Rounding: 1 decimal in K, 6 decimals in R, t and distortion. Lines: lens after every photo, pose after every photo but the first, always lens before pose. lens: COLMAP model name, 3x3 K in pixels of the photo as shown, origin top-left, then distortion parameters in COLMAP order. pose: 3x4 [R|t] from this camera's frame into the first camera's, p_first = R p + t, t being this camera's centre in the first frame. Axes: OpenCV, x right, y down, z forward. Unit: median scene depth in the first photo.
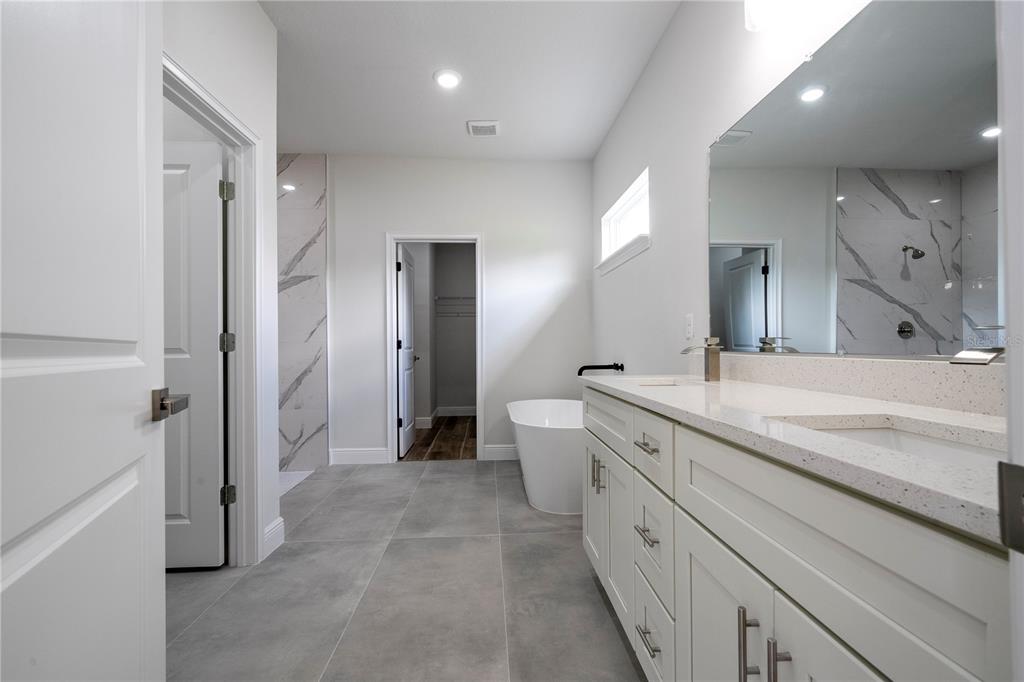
lens RADIAL K [[464.9, 0, 513.8], [0, 464.9, 340.9], [0, 0, 1]] dist [-0.021138, -0.000163]
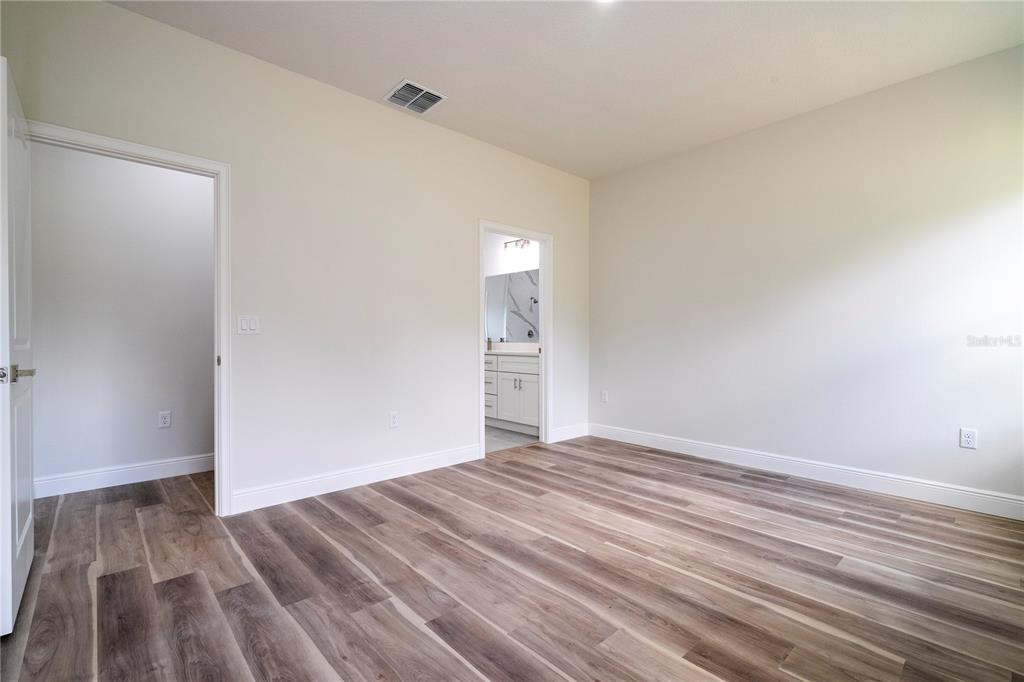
lens RADIAL K [[464.9, 0, 513.5], [0, 464.9, 340.2], [0, 0, 1]] dist [-0.021138, -0.000163]
pose [[0.778431, 0.008890, 0.627667, -0.648306], [-0.016293, 0.999849, 0.006046, -0.007208], [-0.627518, -0.014933, 0.778459, -0.732449]]
